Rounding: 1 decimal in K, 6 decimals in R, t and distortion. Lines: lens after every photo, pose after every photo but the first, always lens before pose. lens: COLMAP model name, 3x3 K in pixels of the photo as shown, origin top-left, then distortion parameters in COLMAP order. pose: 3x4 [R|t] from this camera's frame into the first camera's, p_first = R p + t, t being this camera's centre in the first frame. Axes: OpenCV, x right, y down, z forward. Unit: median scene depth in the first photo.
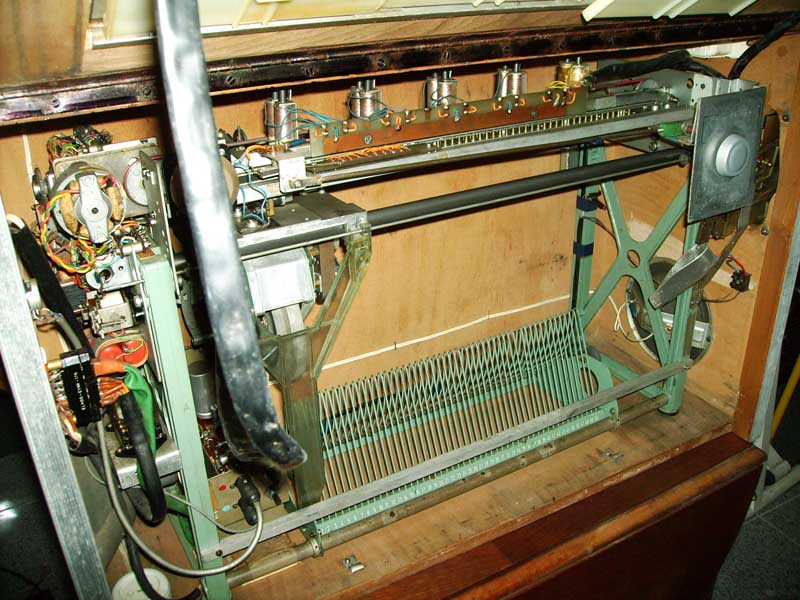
lens RADIAL K [[776.1, 0, 400.0], [0, 776.1, 300.0], [0, 0, 1]] dist [-0.075208, 0.029881]
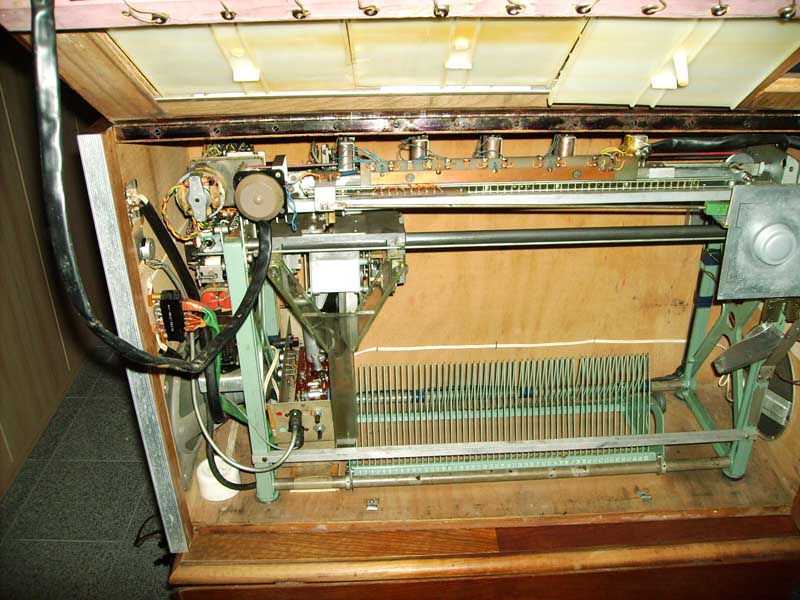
lens RADIAL K [[776.1, 0, 400.0], [0, 776.1, 300.0], [0, 0, 1]] dist [-0.075208, 0.029881]
pose [[0.887673, 0.227405, -0.400405, 0.357177], [-0.209706, 0.973783, 0.088144, -0.088095], [0.409952, 0.005725, 0.912089, -0.111144]]
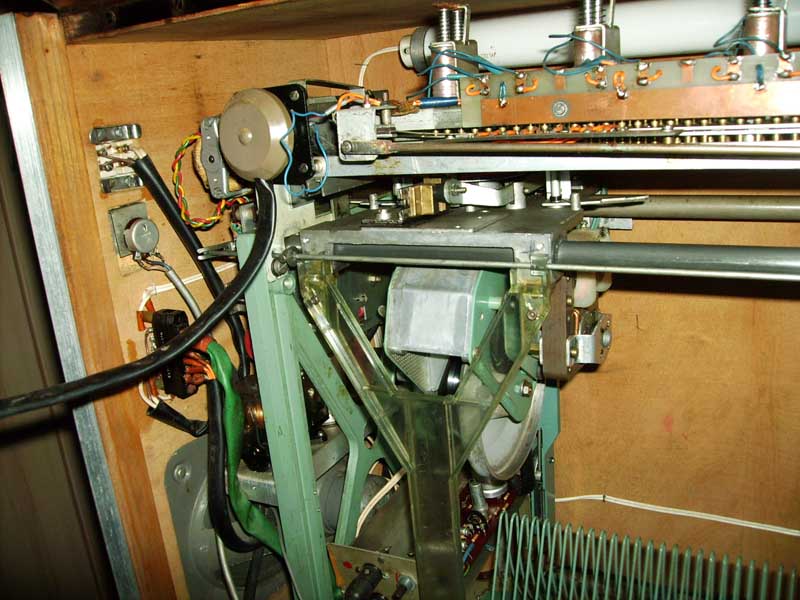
lens RADIAL K [[776.1, 0, 400.0], [0, 776.1, 300.0], [0, 0, 1]] dist [-0.075208, 0.029881]
pose [[0.531519, 0.214416, -0.819459, 0.287928], [-0.305697, 0.950789, 0.050497, -0.045803], [0.789960, 0.223666, 0.570909, 0.439710]]
